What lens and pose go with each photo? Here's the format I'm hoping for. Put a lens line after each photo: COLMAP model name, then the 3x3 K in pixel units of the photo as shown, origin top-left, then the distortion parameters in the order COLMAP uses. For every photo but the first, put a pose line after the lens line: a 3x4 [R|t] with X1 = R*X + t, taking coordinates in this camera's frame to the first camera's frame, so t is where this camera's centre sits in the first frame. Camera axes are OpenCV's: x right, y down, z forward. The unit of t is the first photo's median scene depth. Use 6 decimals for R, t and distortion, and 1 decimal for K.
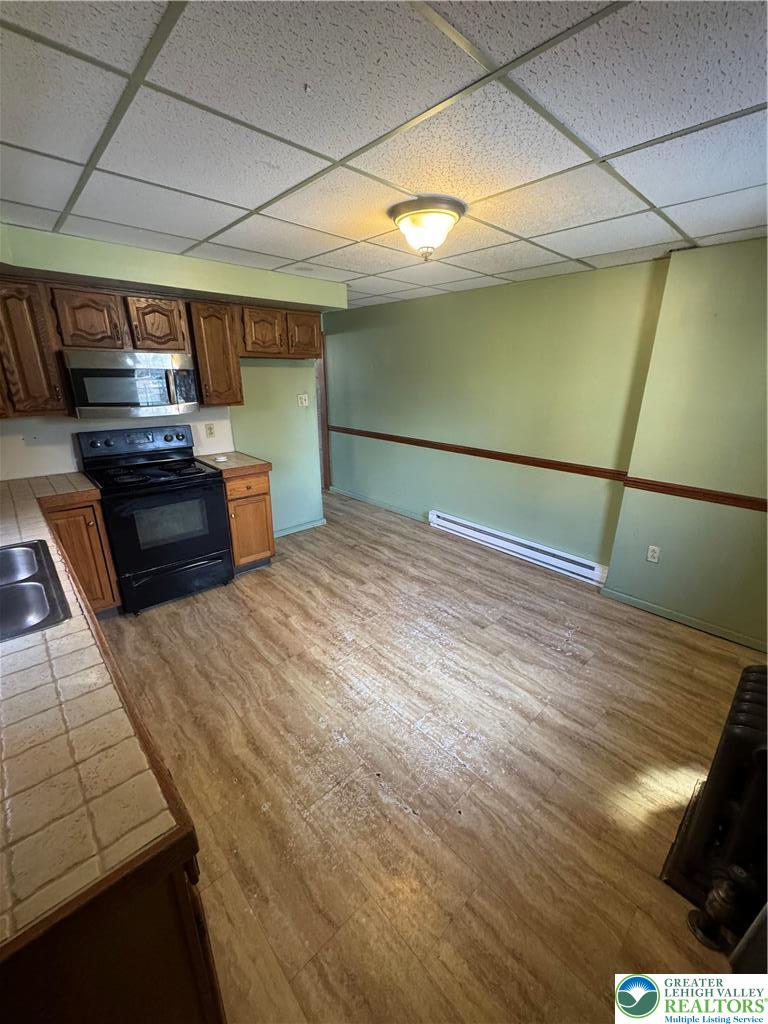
lens RADIAL K [[407.2, 0, 384.6], [0, 407.2, 510.5], [0, 0, 1]] dist [-0.000804, -0.000219]
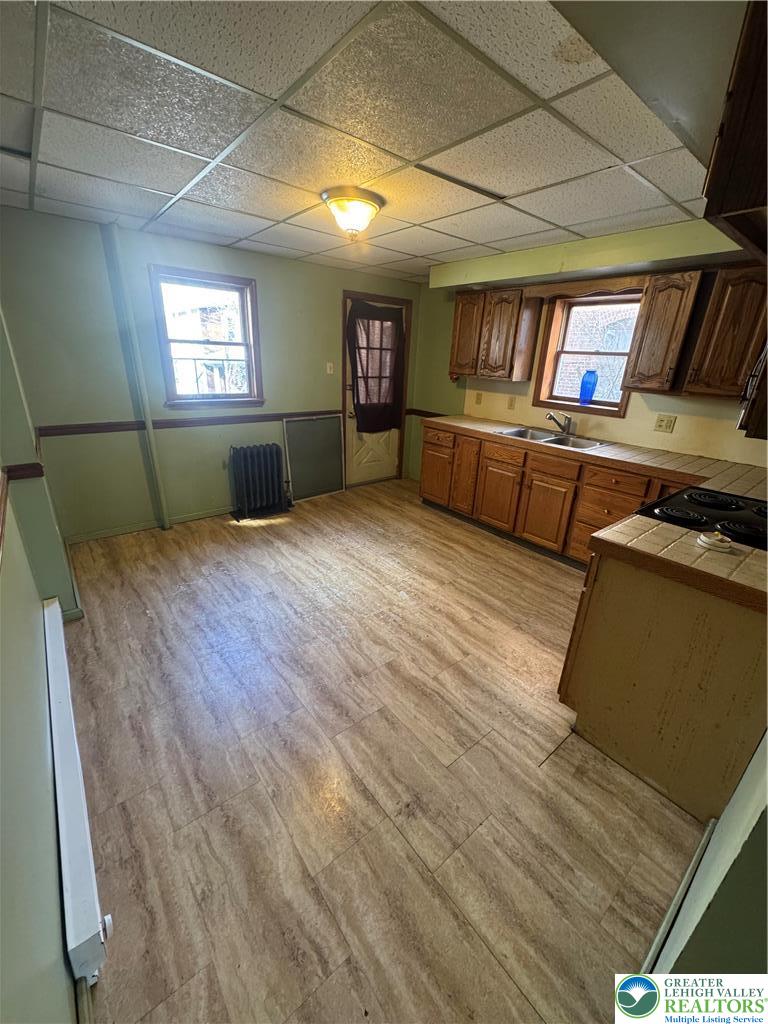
lens RADIAL K [[407.2, 0, 385.3], [0, 407.2, 509.9], [0, 0, 1]] dist [-0.000804, -0.000219]
pose [[-0.996917, -0.064906, 0.044088, -0.069570], [-0.021500, 0.766357, 0.642055, -0.517567], [-0.075461, 0.639128, -0.765389, 1.605328]]
